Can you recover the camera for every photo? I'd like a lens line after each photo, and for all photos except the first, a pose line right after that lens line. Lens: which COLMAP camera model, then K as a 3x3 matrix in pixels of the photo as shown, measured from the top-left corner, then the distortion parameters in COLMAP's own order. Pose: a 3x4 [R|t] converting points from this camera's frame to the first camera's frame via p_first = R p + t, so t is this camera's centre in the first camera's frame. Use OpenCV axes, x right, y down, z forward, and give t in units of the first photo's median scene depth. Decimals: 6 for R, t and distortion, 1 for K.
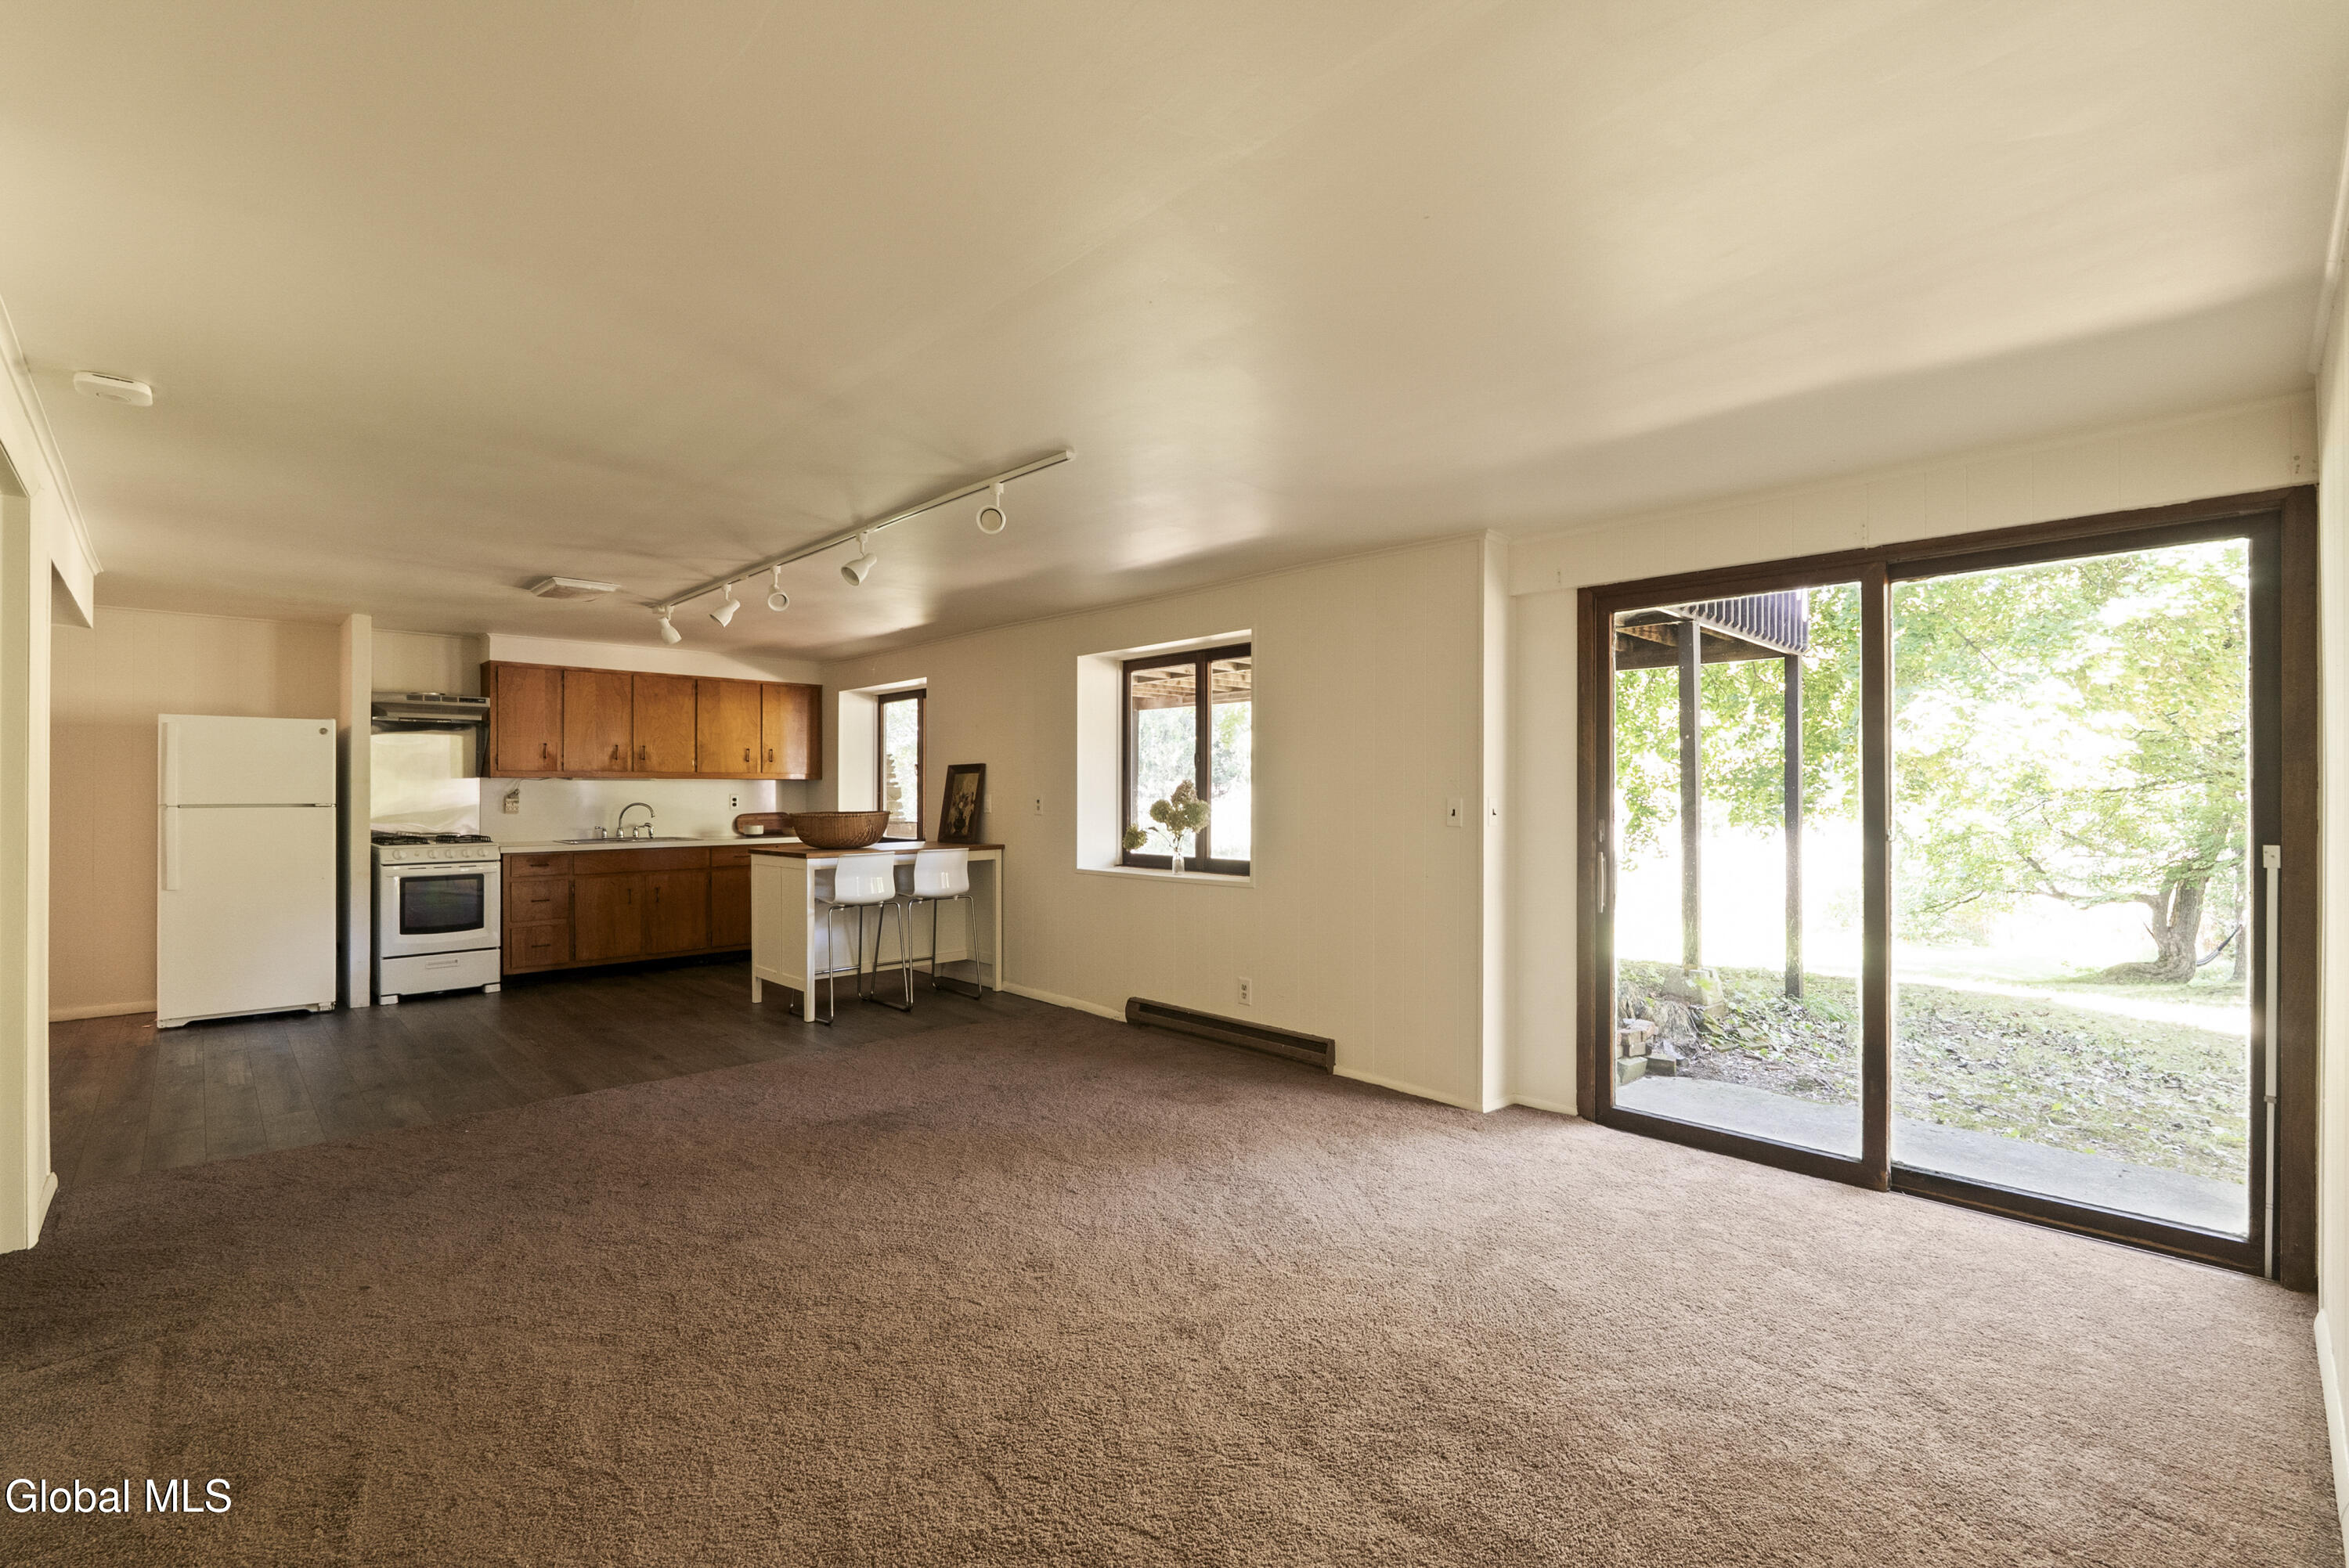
lens RADIAL K [[1045.2, 0, 1181.2], [0, 1045.2, 792.5], [0, 0, 1]] dist [-0.002739, 0.000100]
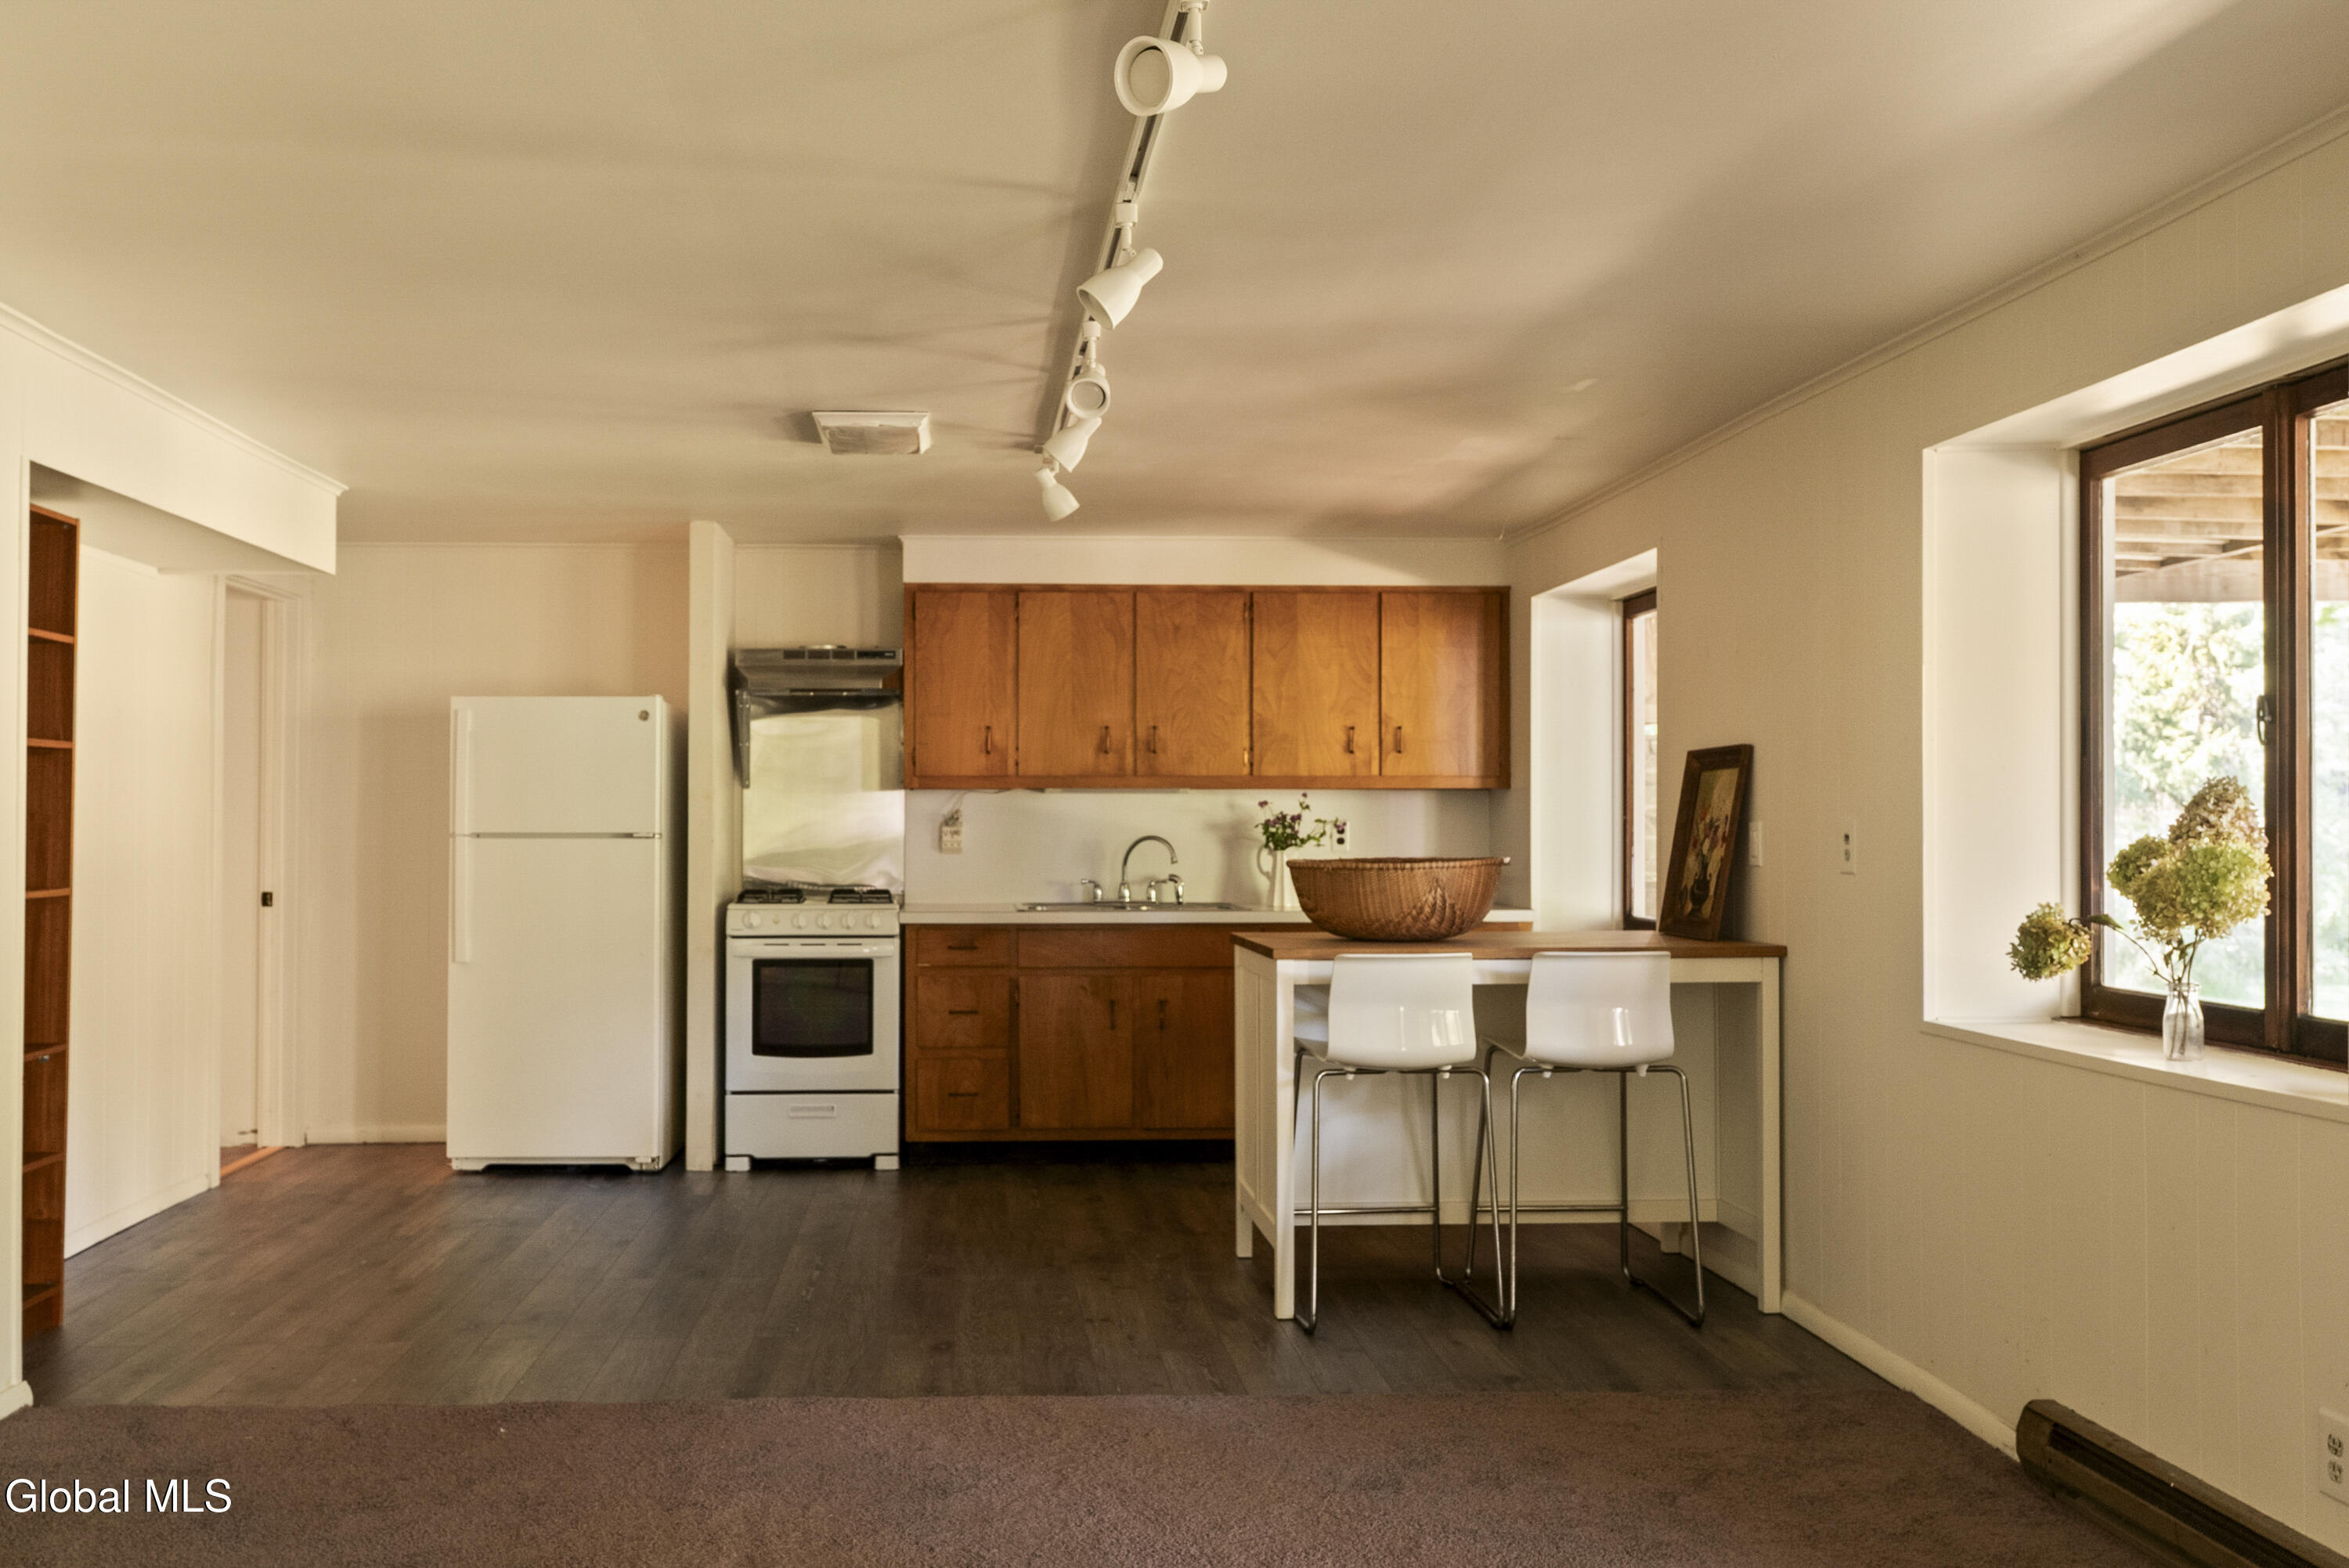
lens RADIAL K [[2056.7, 0, 1024.1], [0, 2056.7, 808.9], [0, 0, 1]] dist [0.008719, 0.002446]
pose [[0.744717, -0.001930, -0.667378, 0.146200], [-0.001473, 0.999989, -0.004535, 0.001417], [0.667379, 0.004361, 0.744705, 0.233068]]
